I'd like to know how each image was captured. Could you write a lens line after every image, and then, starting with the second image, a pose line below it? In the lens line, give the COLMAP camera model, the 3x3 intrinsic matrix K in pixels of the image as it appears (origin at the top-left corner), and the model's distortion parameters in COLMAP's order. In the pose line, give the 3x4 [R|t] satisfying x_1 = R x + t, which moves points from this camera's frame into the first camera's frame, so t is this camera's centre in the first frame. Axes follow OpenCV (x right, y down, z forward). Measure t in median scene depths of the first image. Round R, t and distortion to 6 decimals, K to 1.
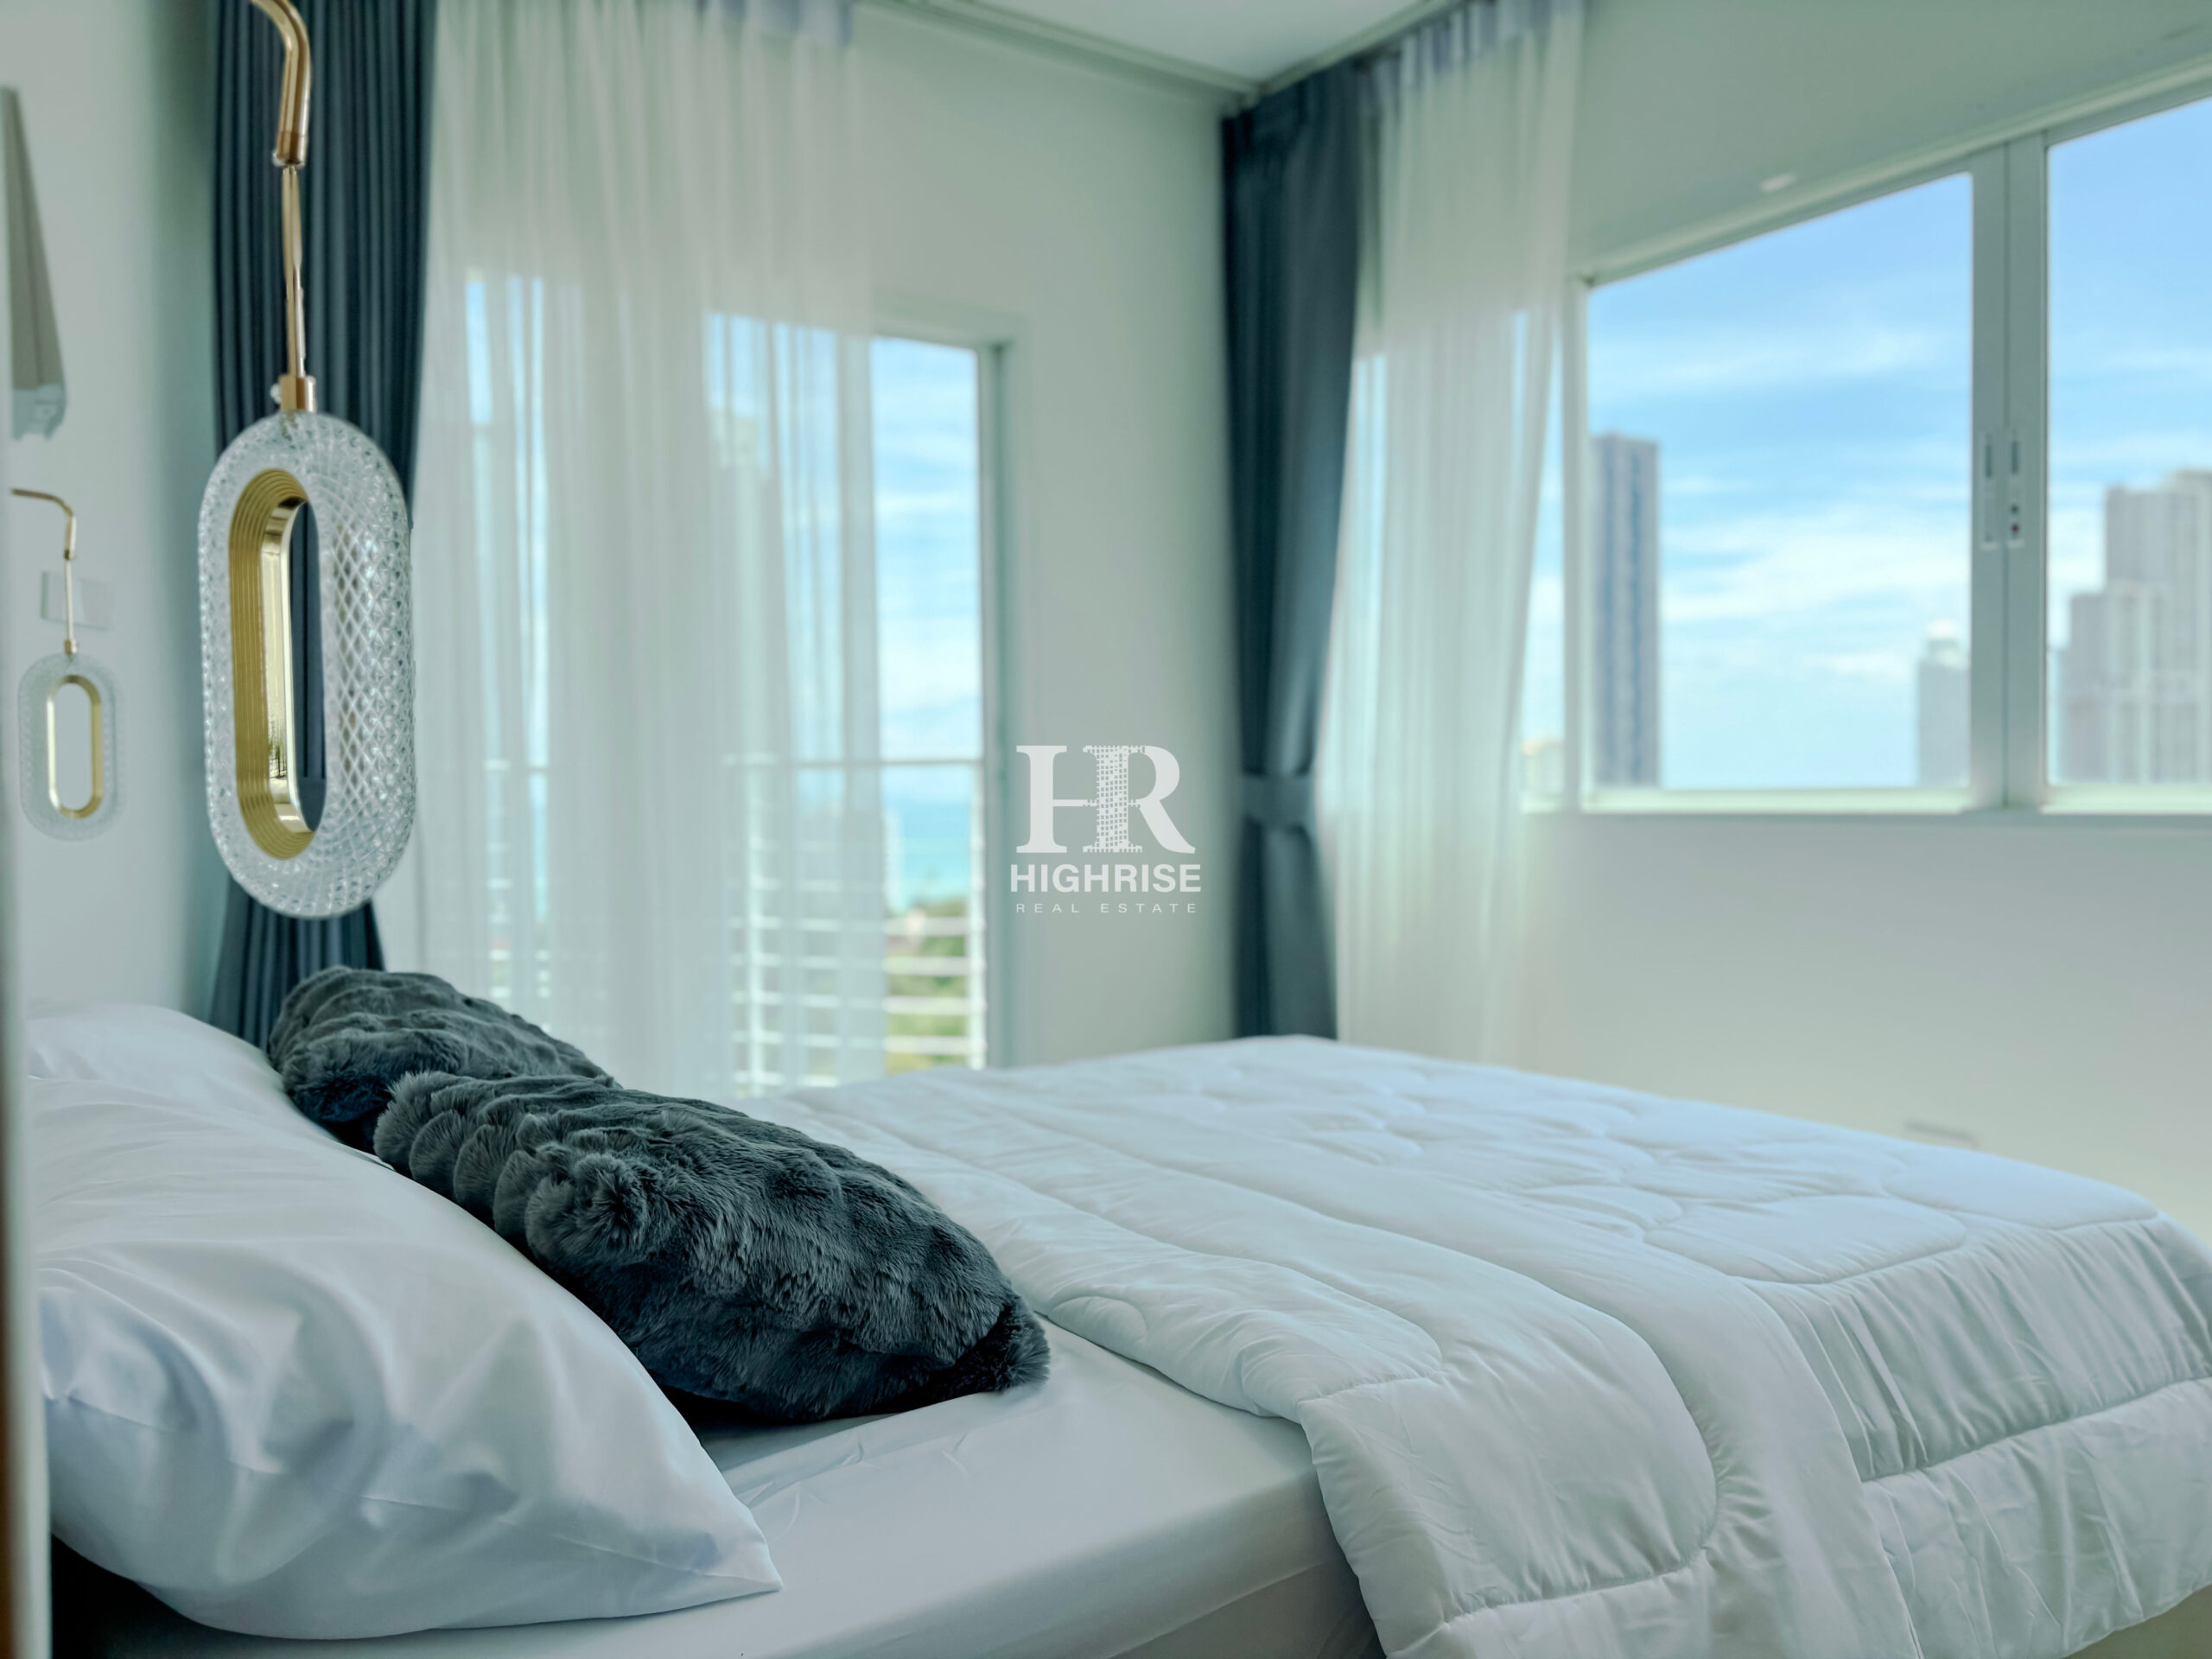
lens RADIAL K [[1673.2, 0, 1102.9], [0, 1673.2, 838.5], [0, 0, 1]] dist [0.063488, -0.006751]
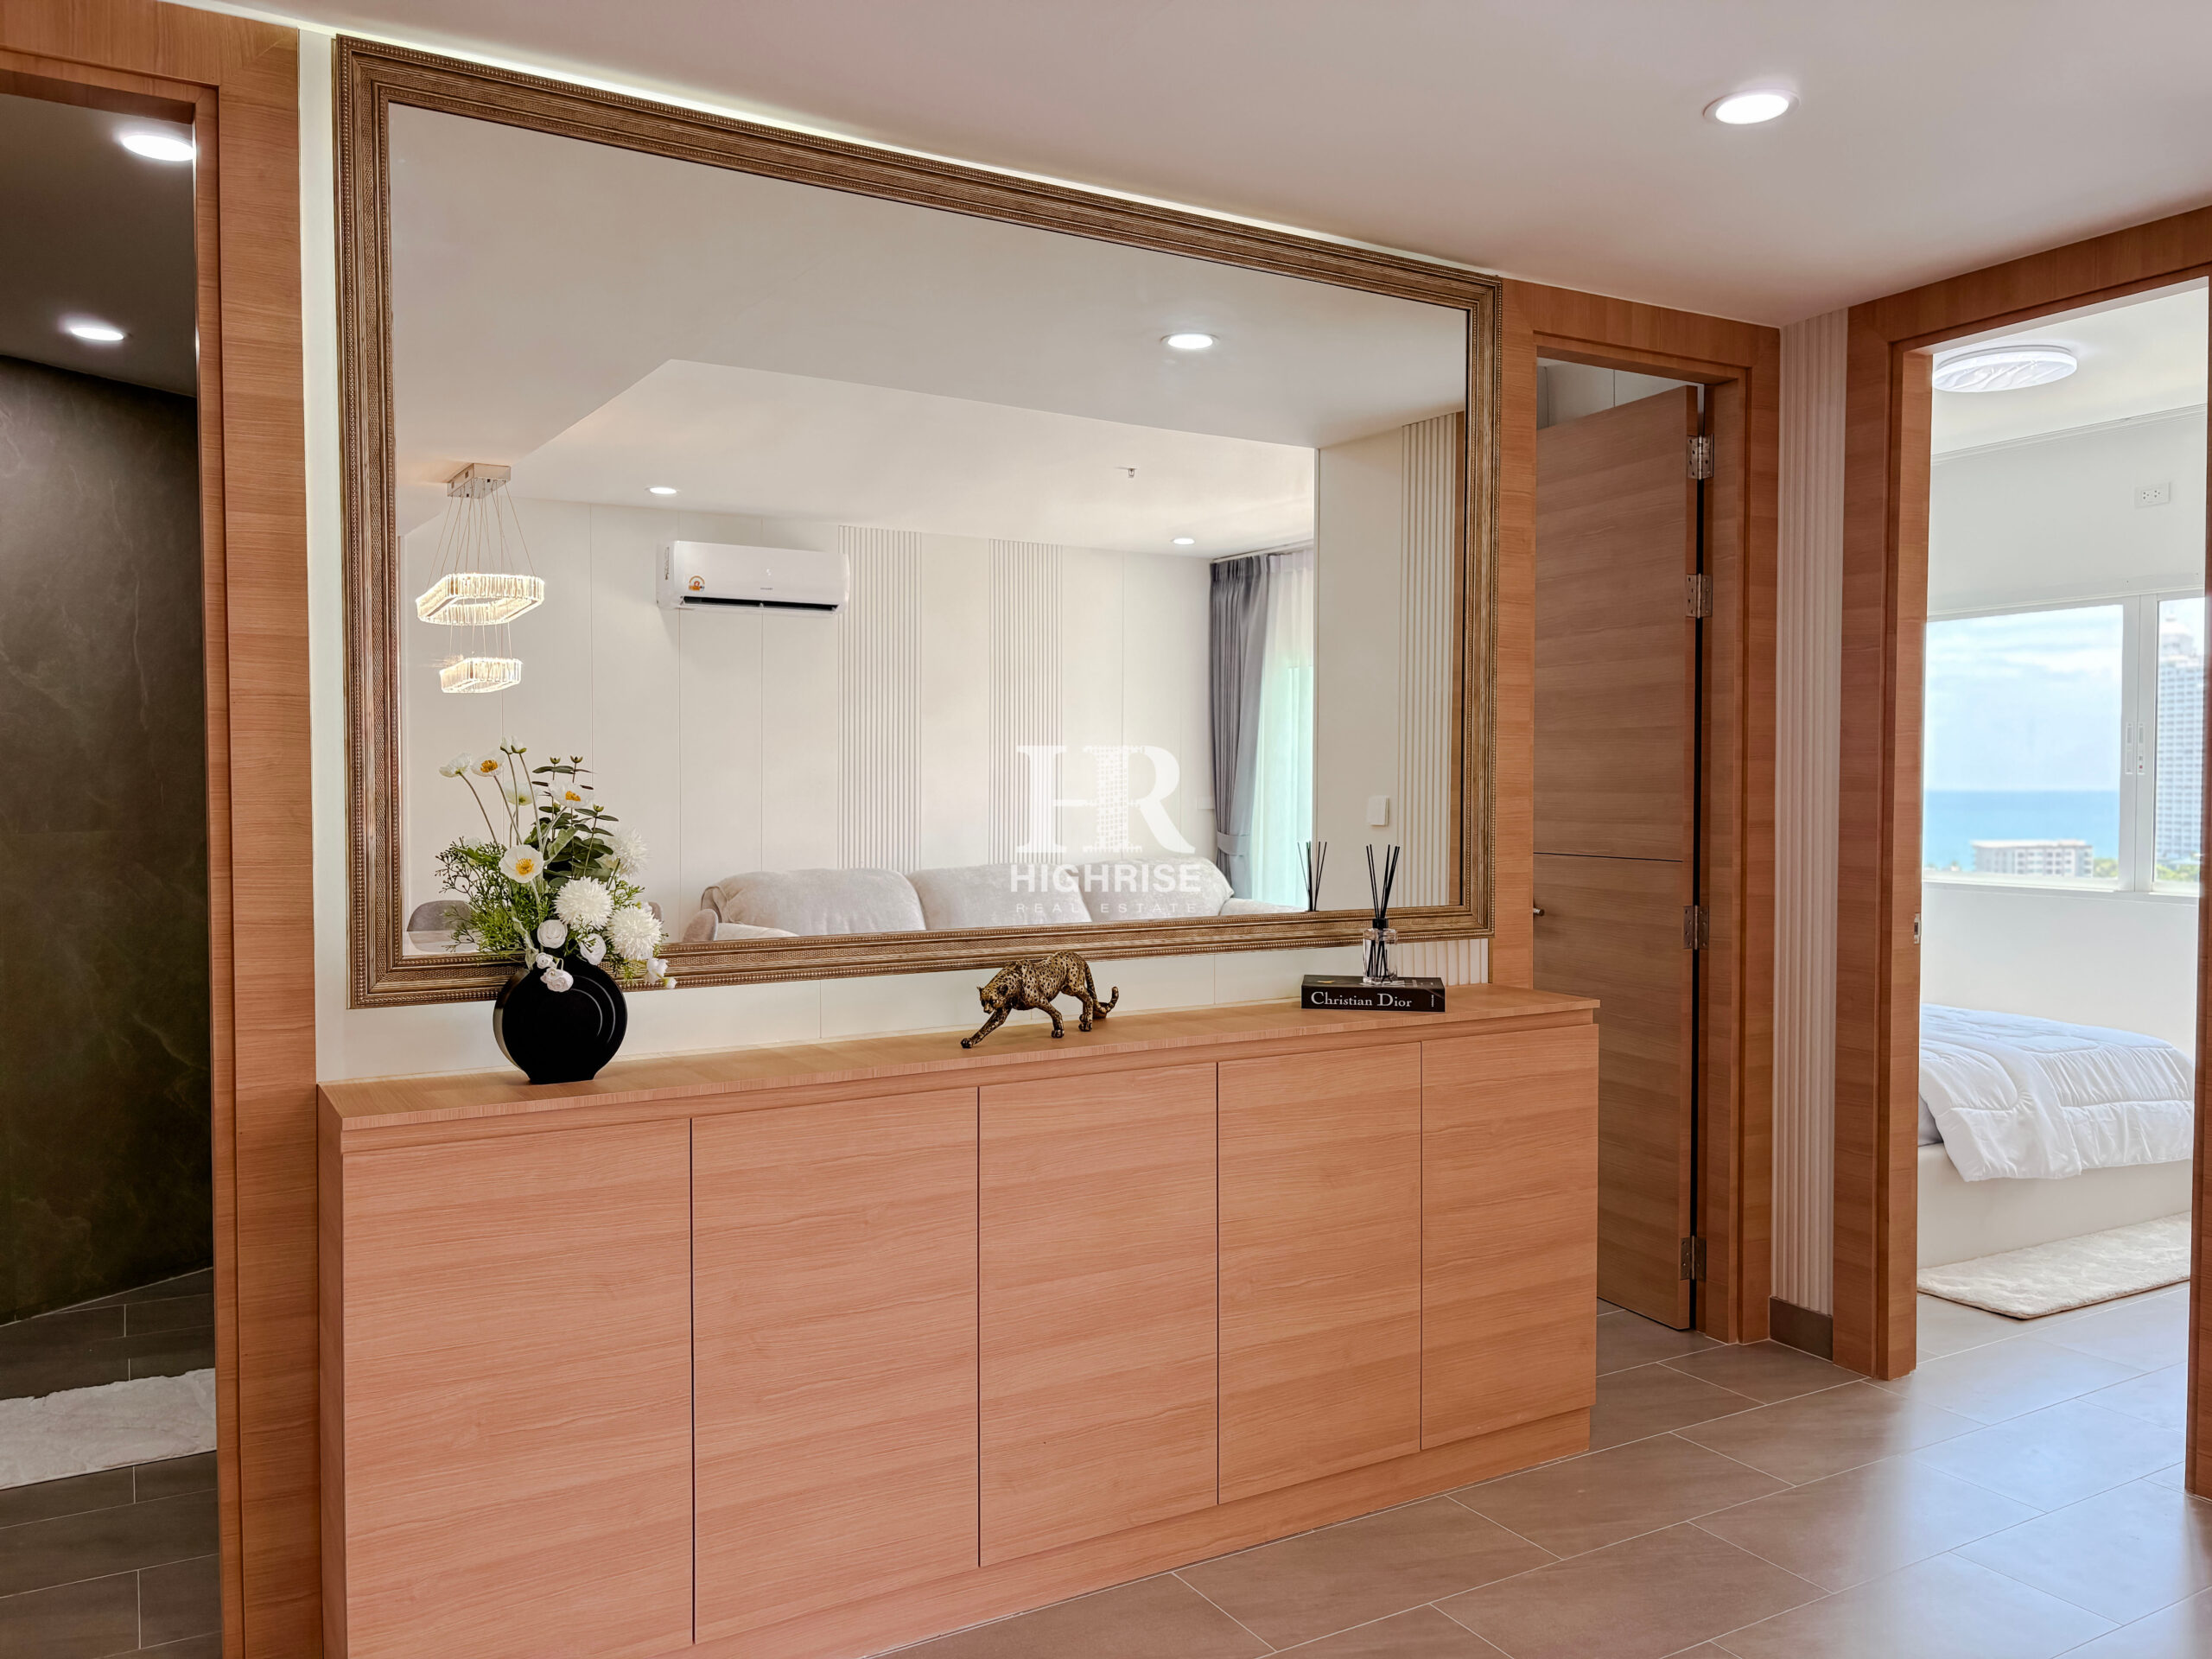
lens RADIAL K [[1673.2, 0, 1102.9], [0, 1673.2, 838.5], [0, 0, 1]] dist [0.063488, -0.006751]
pose [[0.995136, 0.013530, -0.097577, -0.598785], [-0.013235, 0.999906, 0.003671, -0.078287], [0.097618, -0.002362, 0.995221, -1.364012]]
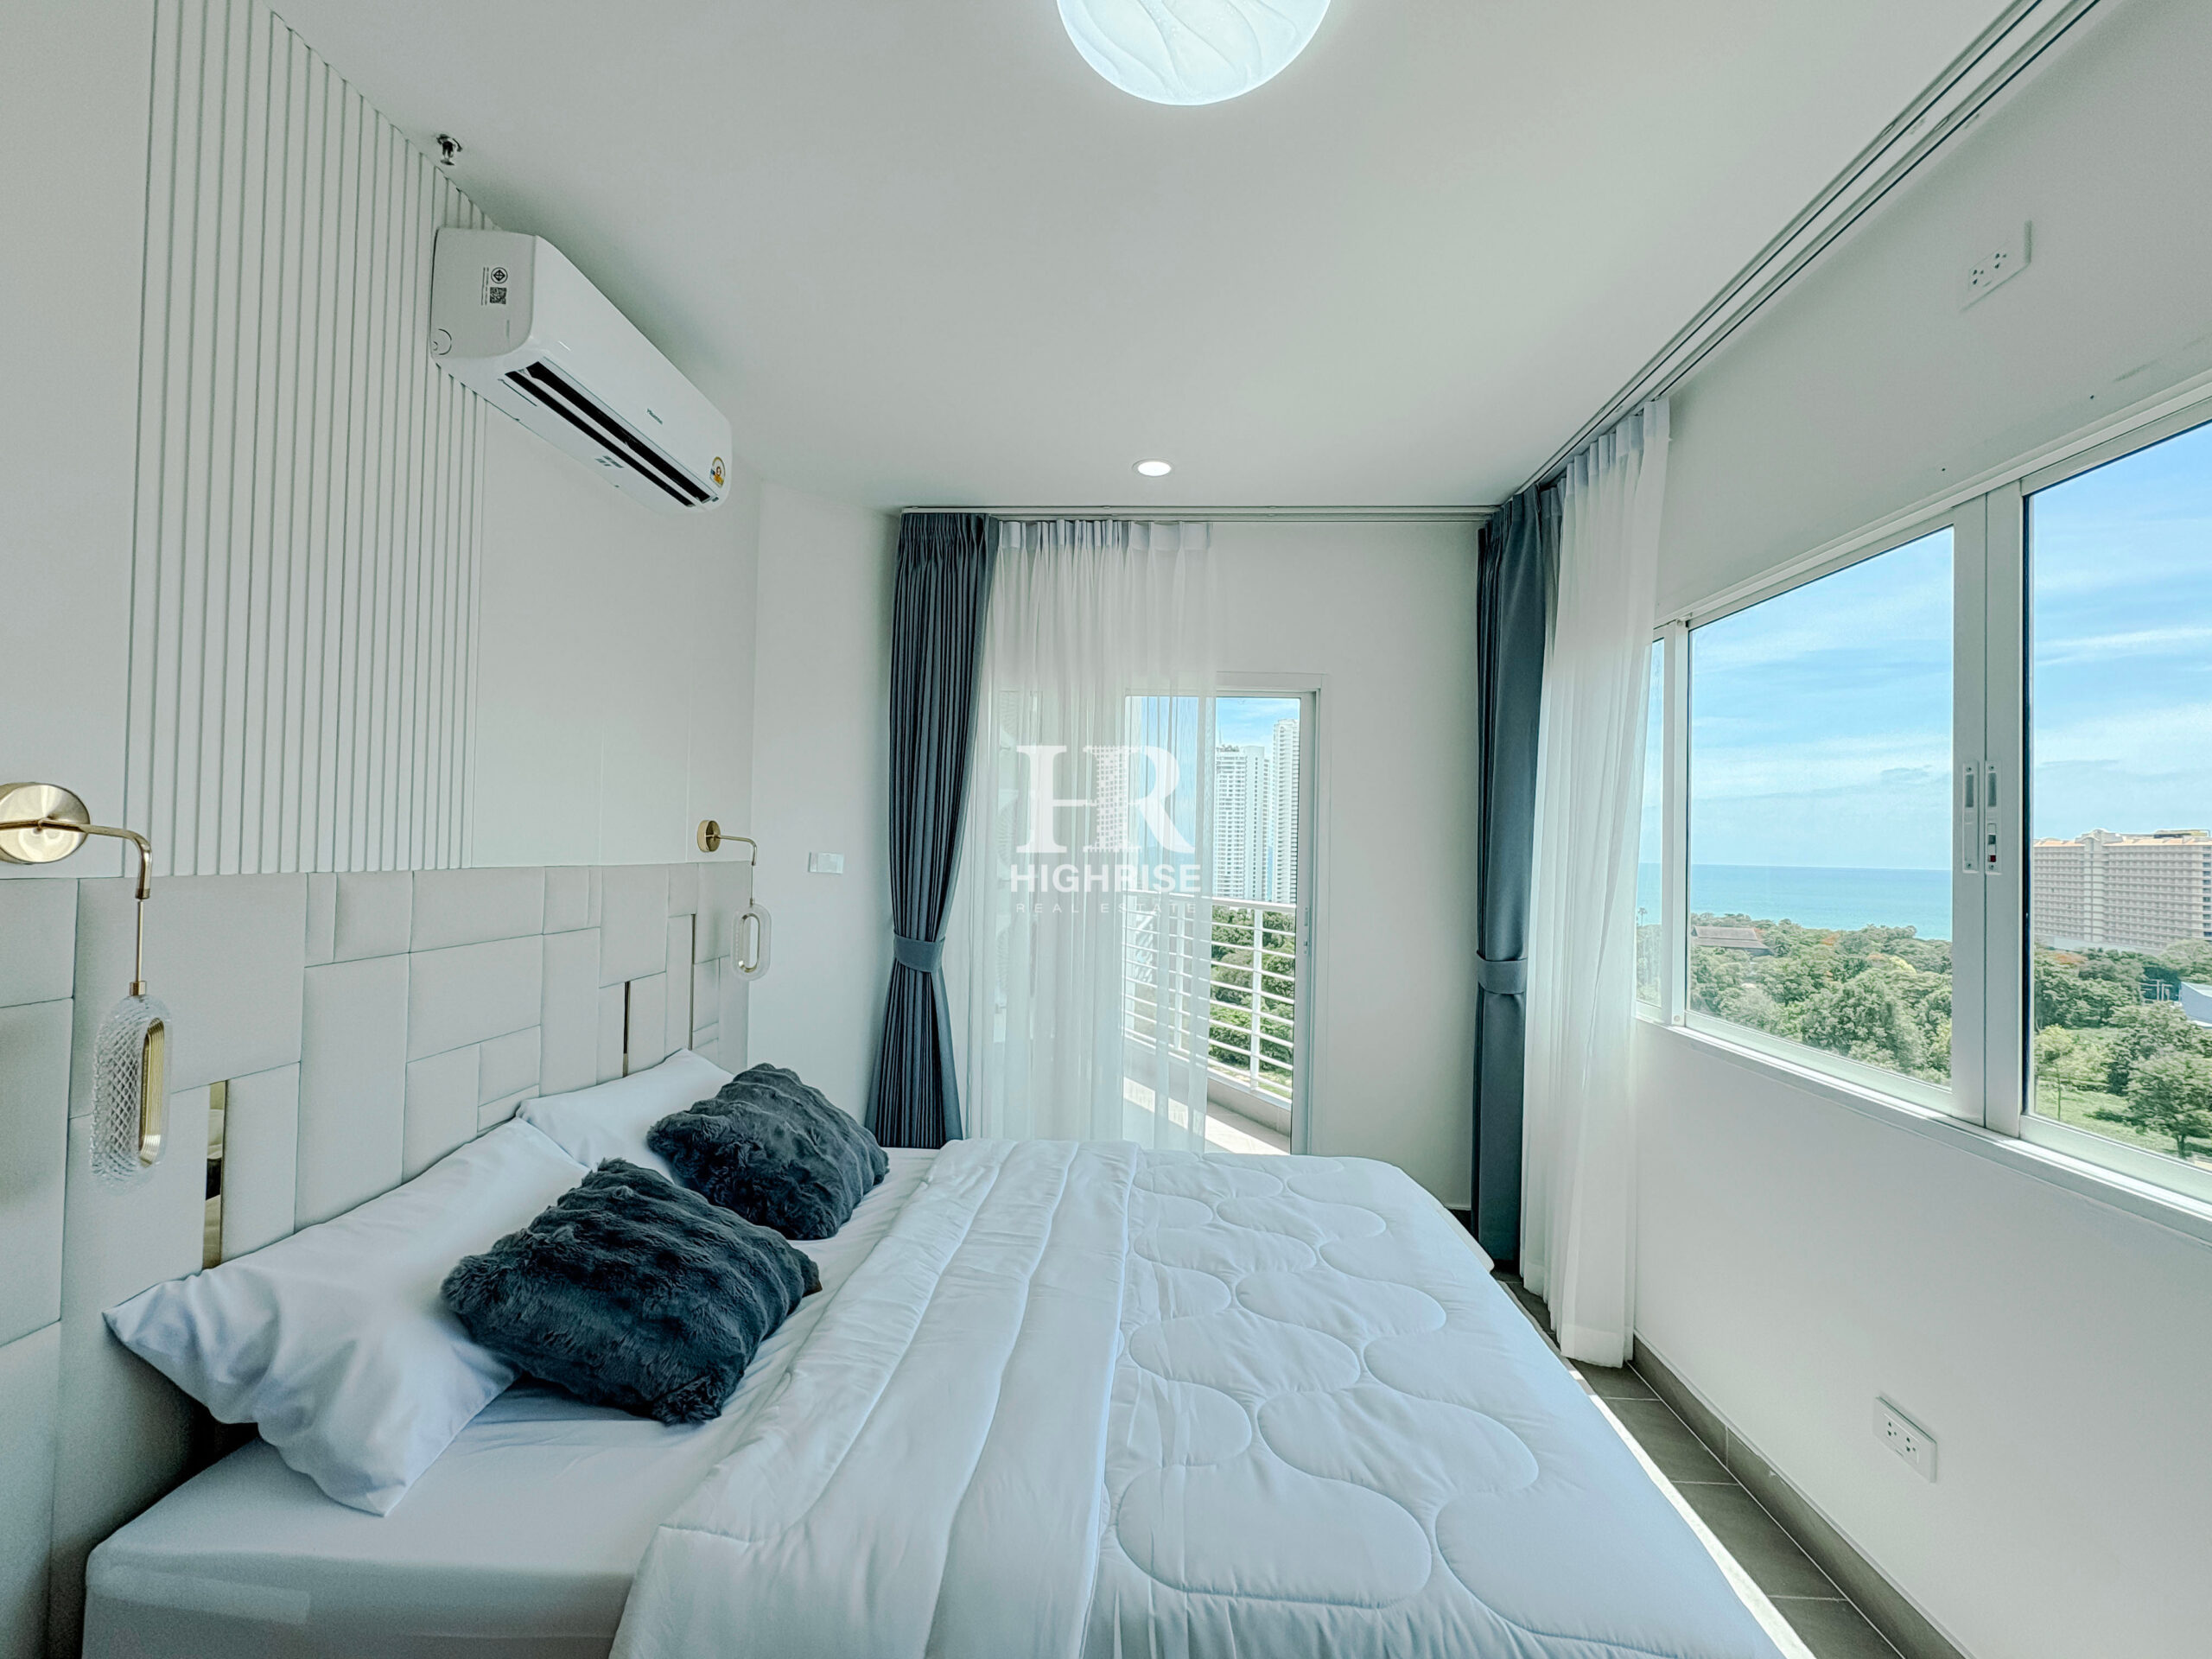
lens RADIAL K [[870.4, 0, 1106.0], [0, 870.4, 829.5], [0, 0, 1]] dist [0.011865, 0.000038]
pose [[0.789774, 0.018803, -0.613109, 0.438549], [-0.051665, 0.998017, -0.035945, -0.152741], [0.611218, 0.060065, 0.789180, 0.246251]]
